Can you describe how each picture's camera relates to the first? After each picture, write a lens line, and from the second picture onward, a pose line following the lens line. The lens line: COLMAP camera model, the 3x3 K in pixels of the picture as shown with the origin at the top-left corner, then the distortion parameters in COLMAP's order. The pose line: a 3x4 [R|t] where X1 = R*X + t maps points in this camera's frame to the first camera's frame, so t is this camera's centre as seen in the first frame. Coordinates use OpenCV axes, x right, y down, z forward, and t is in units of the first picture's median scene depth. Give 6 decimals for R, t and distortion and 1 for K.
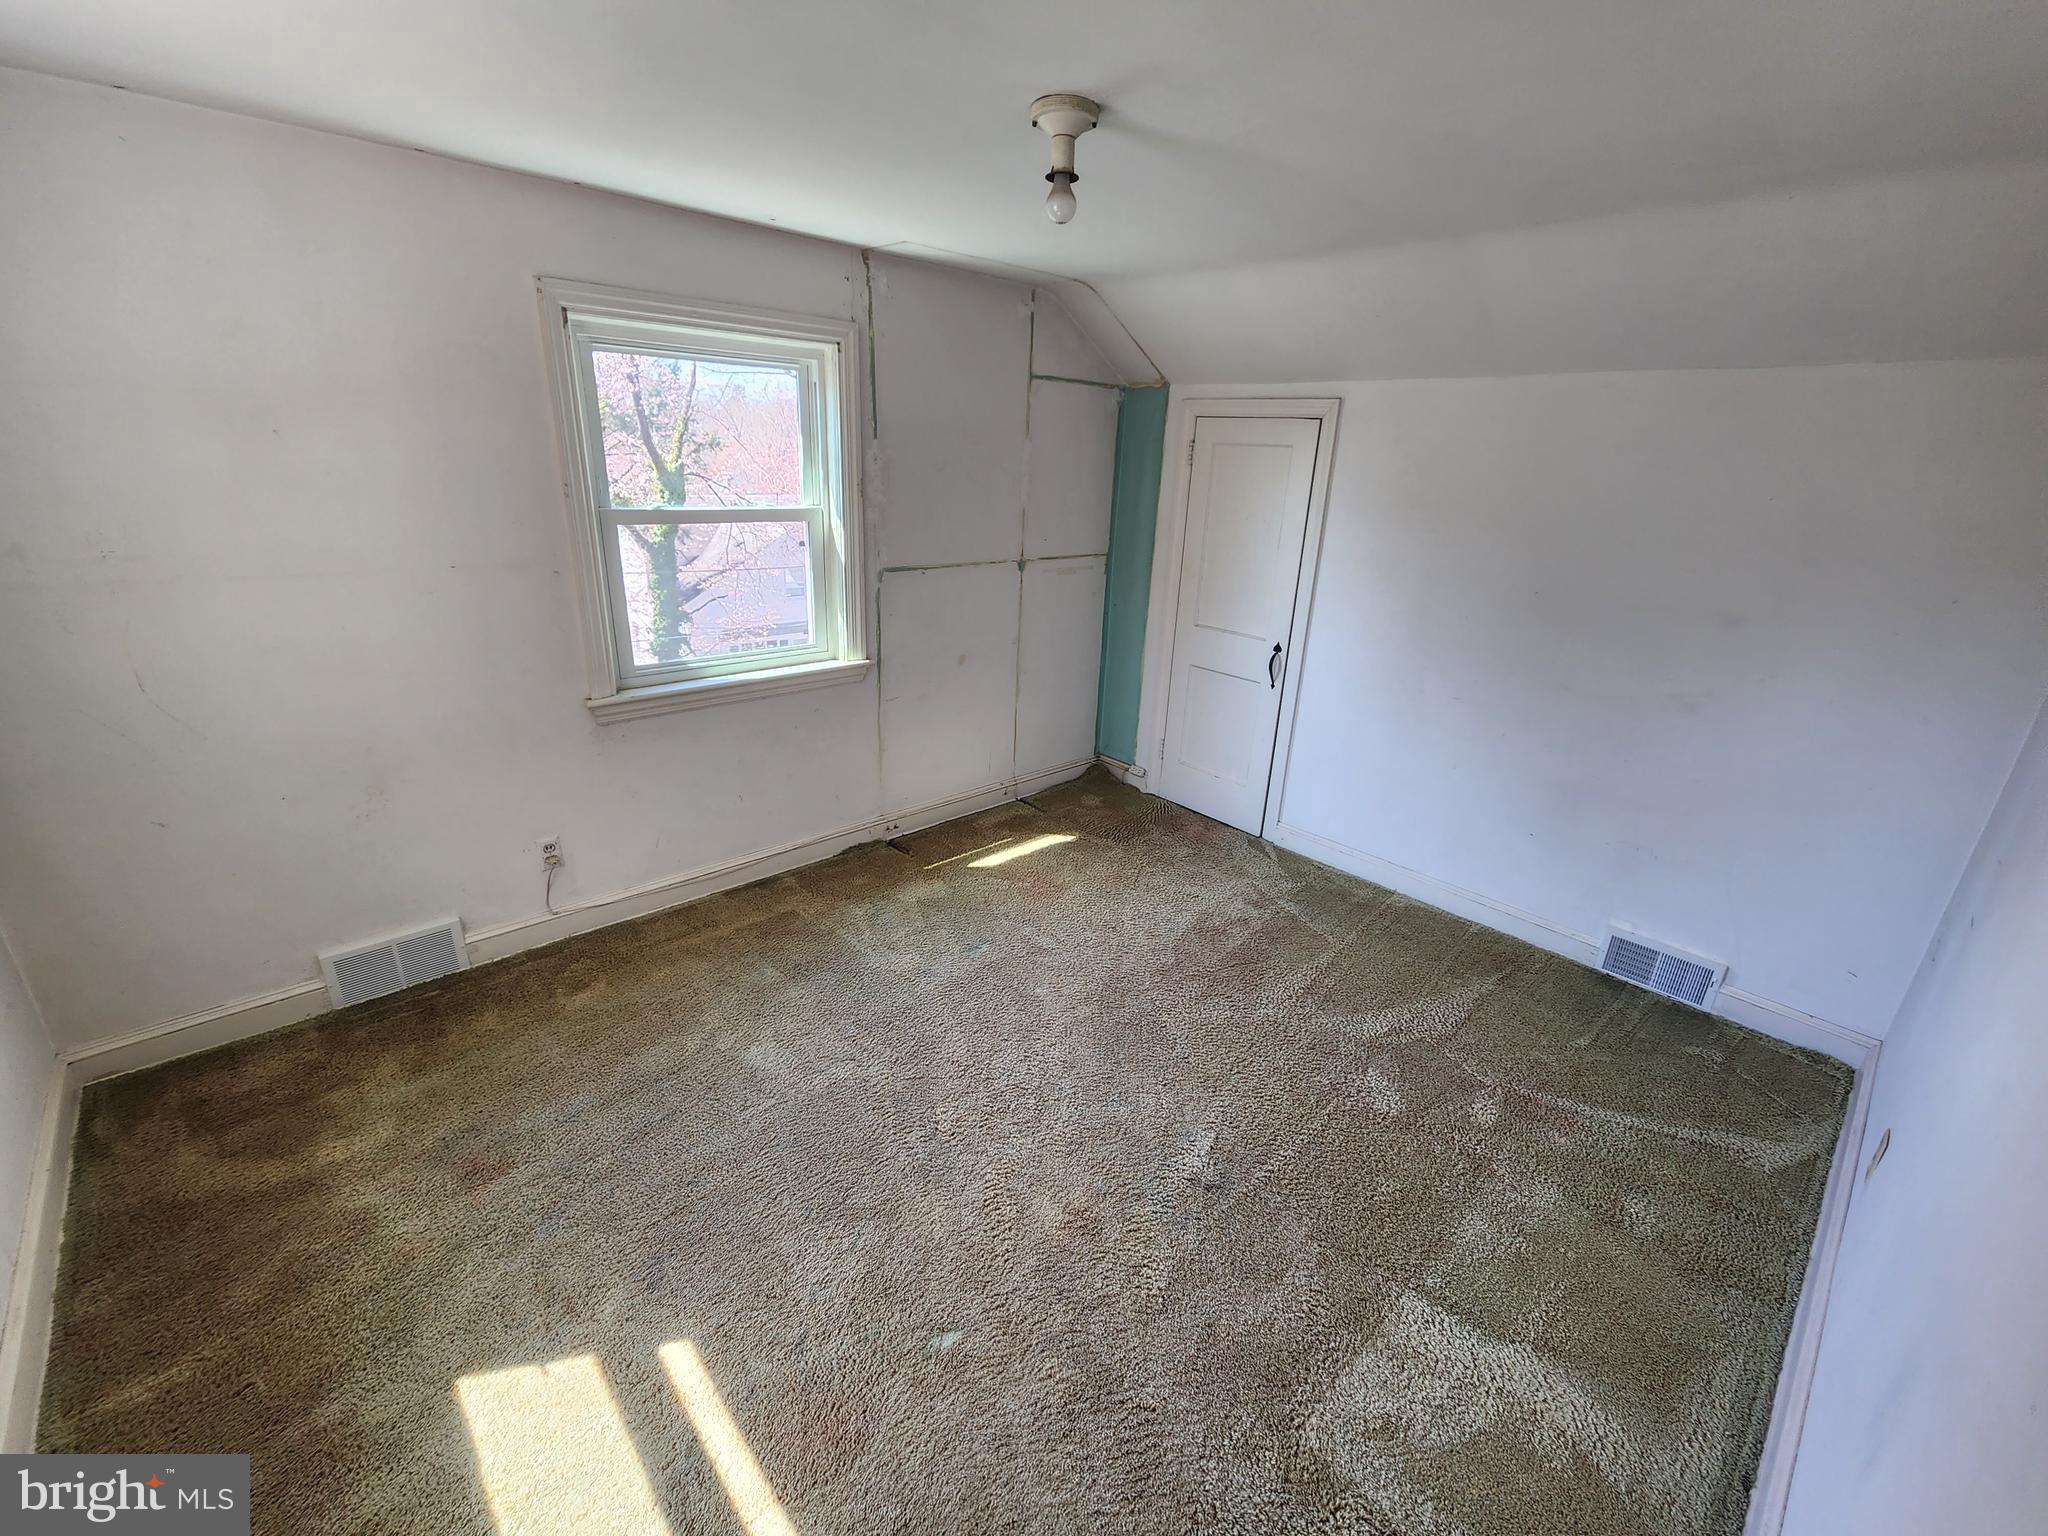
lens RADIAL K [[845.1, 0, 1036.3], [0, 845.1, 773.7], [0, 0, 1]] dist [0.002768, -0.001713]
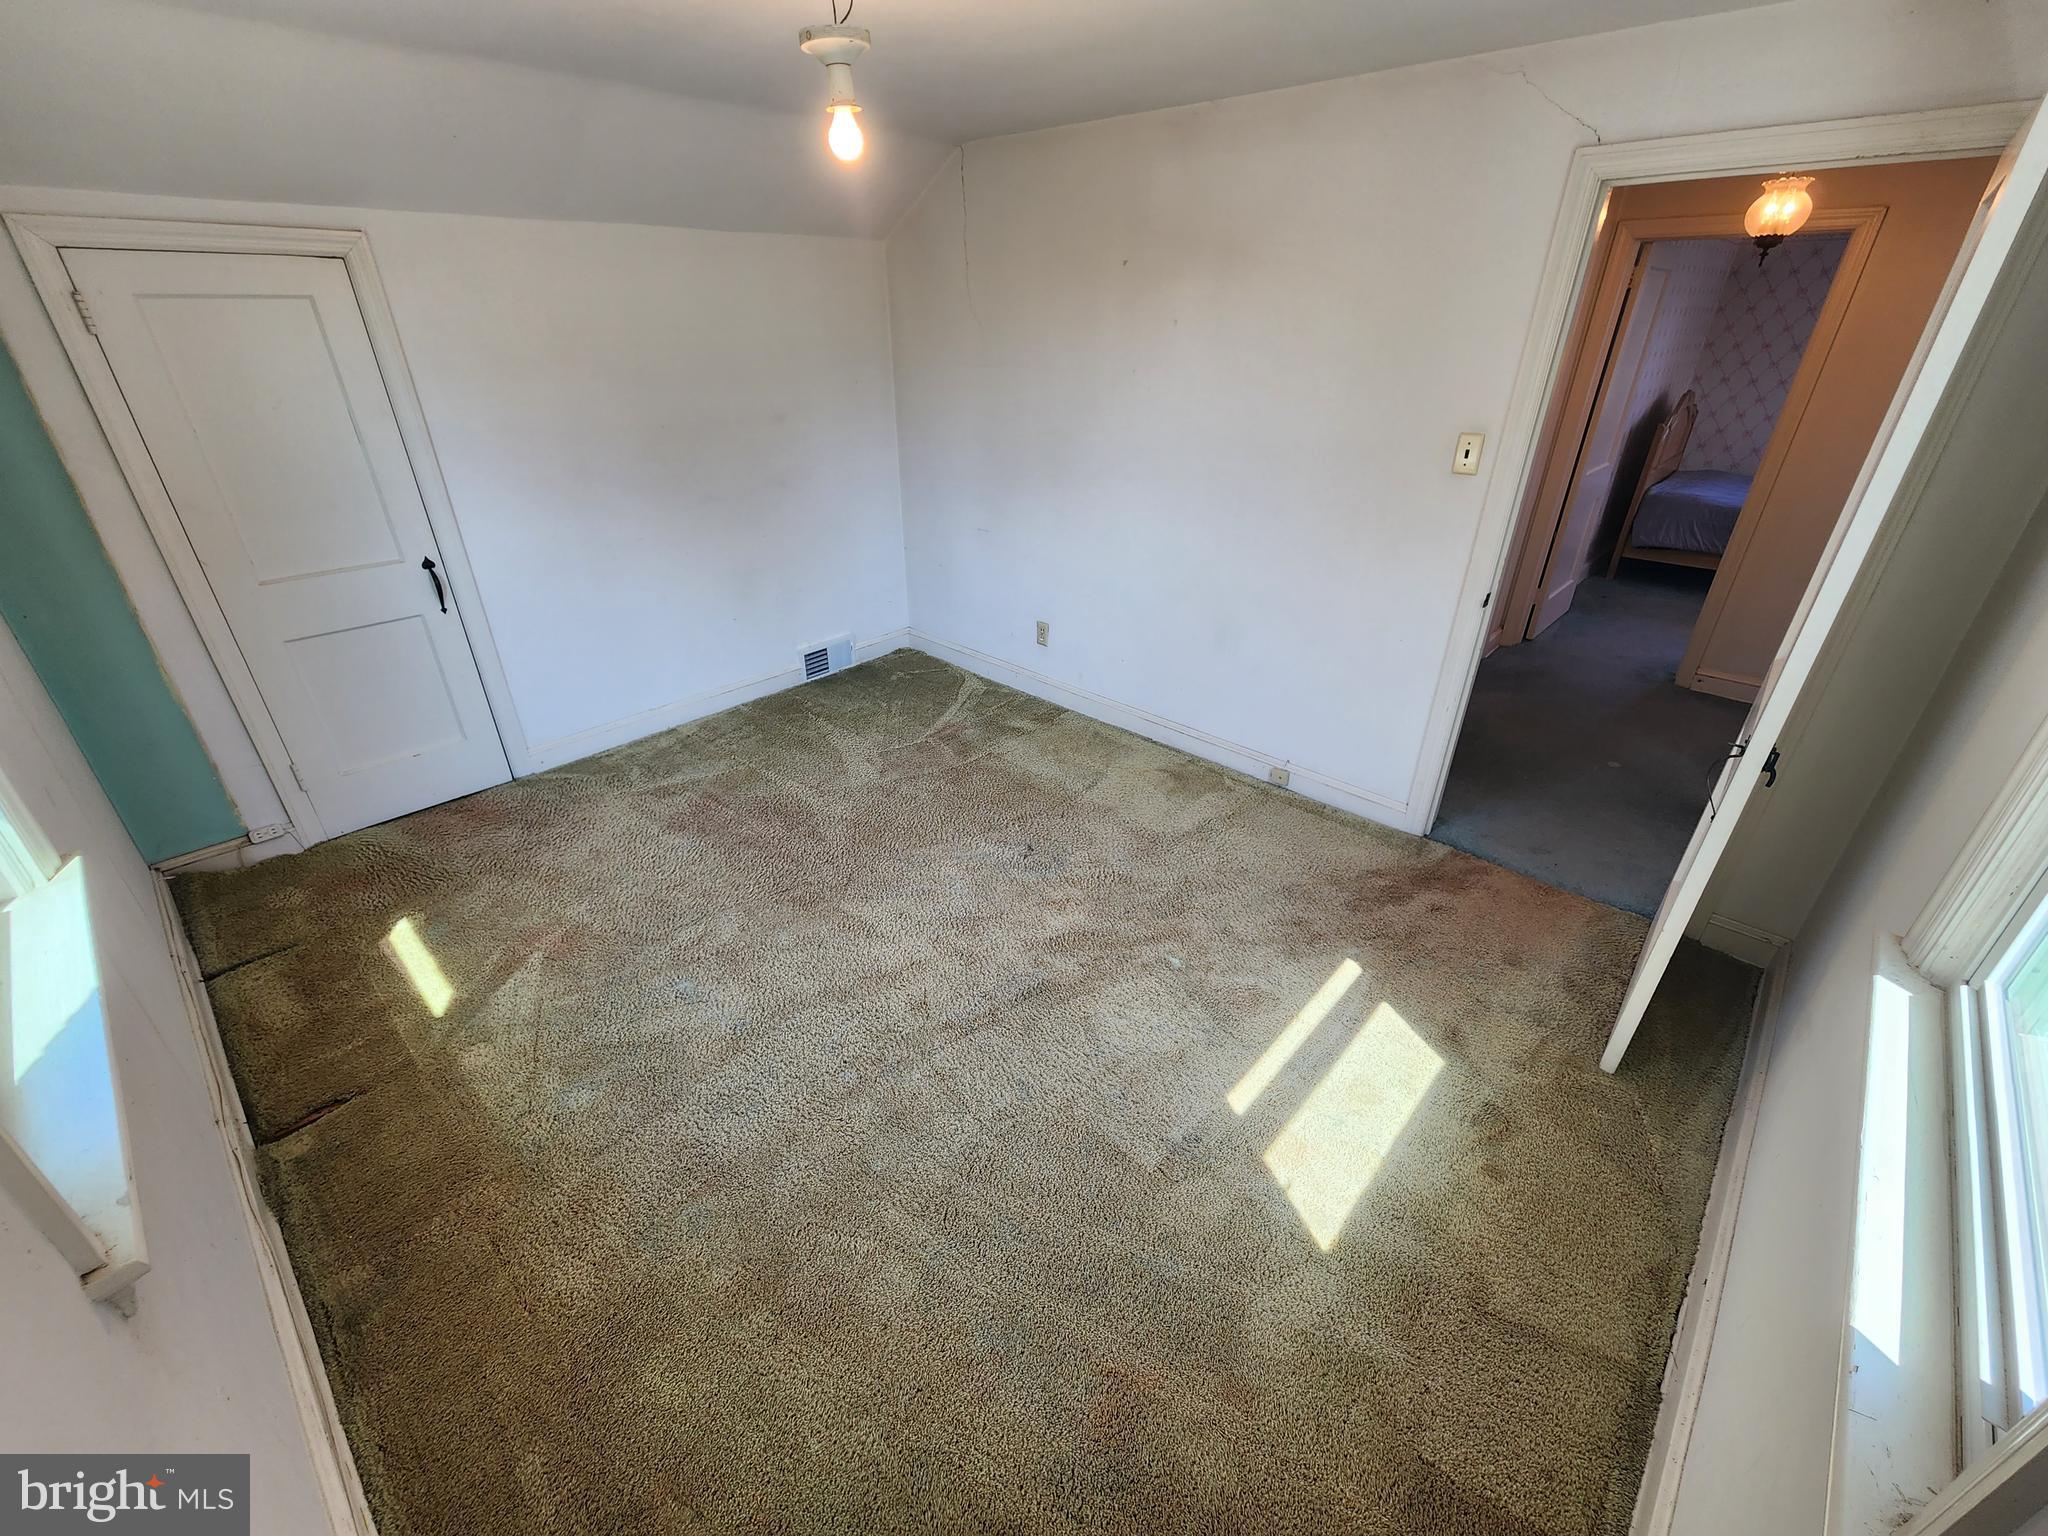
lens RADIAL K [[845.1, 0, 1039.0], [0, 845.1, 752.5], [0, 0, 1]] dist [0.002768, -0.001713]
pose [[-0.082821, -0.501969, 0.860911, -0.785901], [0.344217, 0.796302, 0.497412, -0.296620], [-0.935230, 0.337536, 0.106835, 0.621949]]
